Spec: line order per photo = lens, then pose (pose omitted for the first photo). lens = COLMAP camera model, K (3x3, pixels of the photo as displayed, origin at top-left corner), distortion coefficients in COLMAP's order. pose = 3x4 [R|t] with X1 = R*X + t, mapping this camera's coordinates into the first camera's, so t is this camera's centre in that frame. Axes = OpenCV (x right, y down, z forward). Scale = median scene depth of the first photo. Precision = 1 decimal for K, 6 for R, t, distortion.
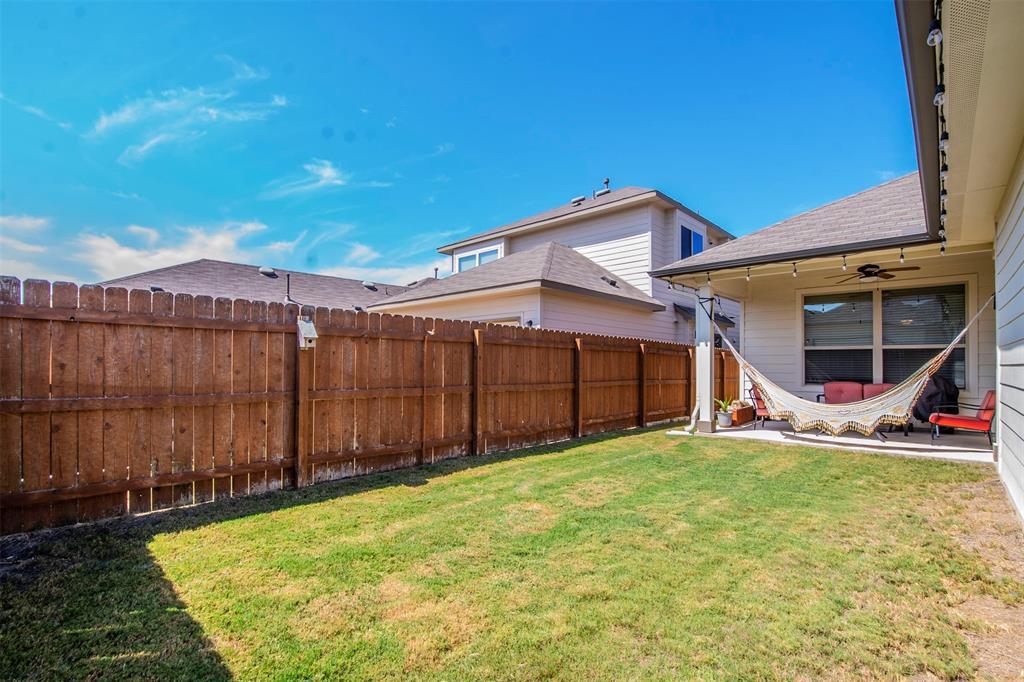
lens RADIAL K [[462.7, 0, 500.1], [0, 462.7, 354.2], [0, 0, 1]] dist [-0.028947, 0.000176]
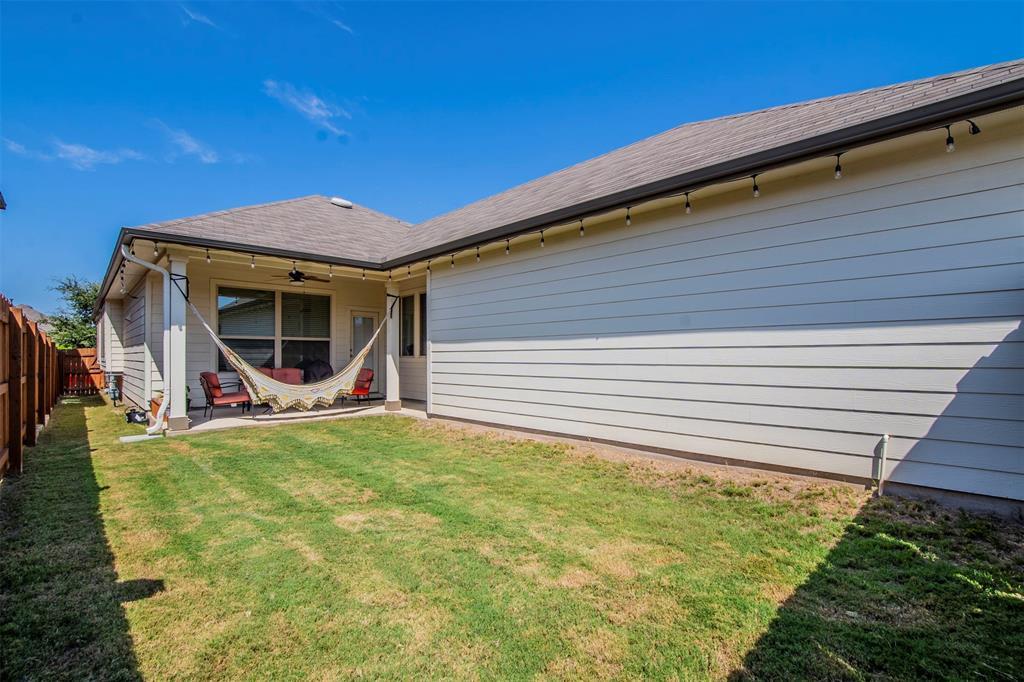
lens RADIAL K [[462.7, 0, 500.1], [0, 462.7, 354.2], [0, 0, 1]] dist [-0.028947, 0.000176]
pose [[0.046428, -0.000571, 0.998921, -0.463673], [-0.018692, 0.999824, 0.001440, 0.017391], [-0.998747, -0.018738, 0.046409, 0.435932]]
